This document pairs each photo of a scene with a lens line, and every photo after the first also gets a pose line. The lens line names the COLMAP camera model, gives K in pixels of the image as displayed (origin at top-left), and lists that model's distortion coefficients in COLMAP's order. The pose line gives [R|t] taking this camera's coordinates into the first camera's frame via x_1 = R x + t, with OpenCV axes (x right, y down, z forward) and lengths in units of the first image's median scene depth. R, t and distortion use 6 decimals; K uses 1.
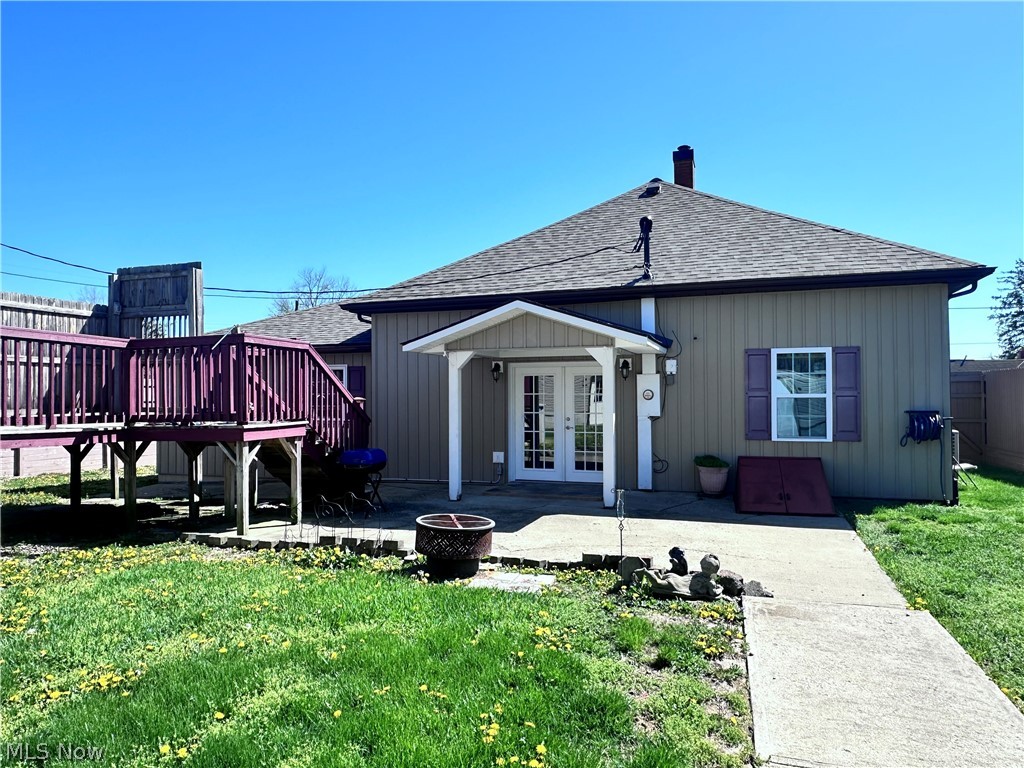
lens RADIAL K [[707.1, 0, 512.0], [0, 707.1, 384.0], [0, 0, 1]] dist [-0.005978, -0.002098]
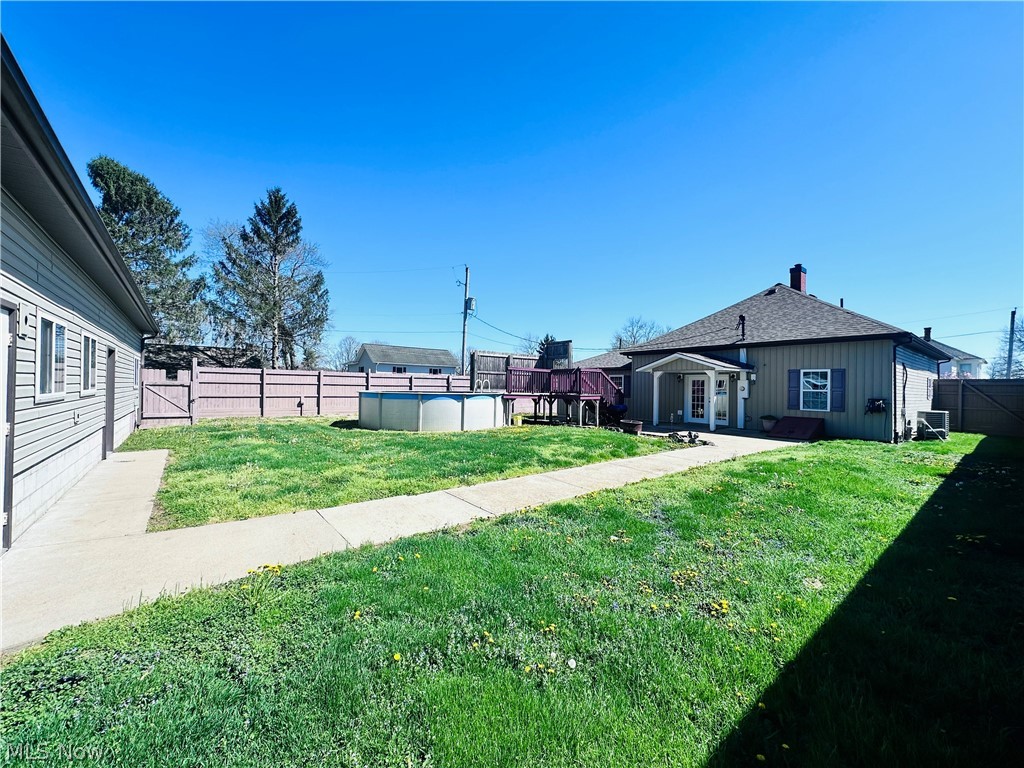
lens RADIAL K [[409.2, 0, 512.0], [0, 409.2, 384.0], [0, 0, 1]] dist [0.000225, -0.000003]
pose [[0.839033, 0.015101, -0.543871, 0.304282], [-0.009752, 0.999872, 0.012717, -0.011436], [0.543994, -0.005366, 0.839072, -0.613952]]
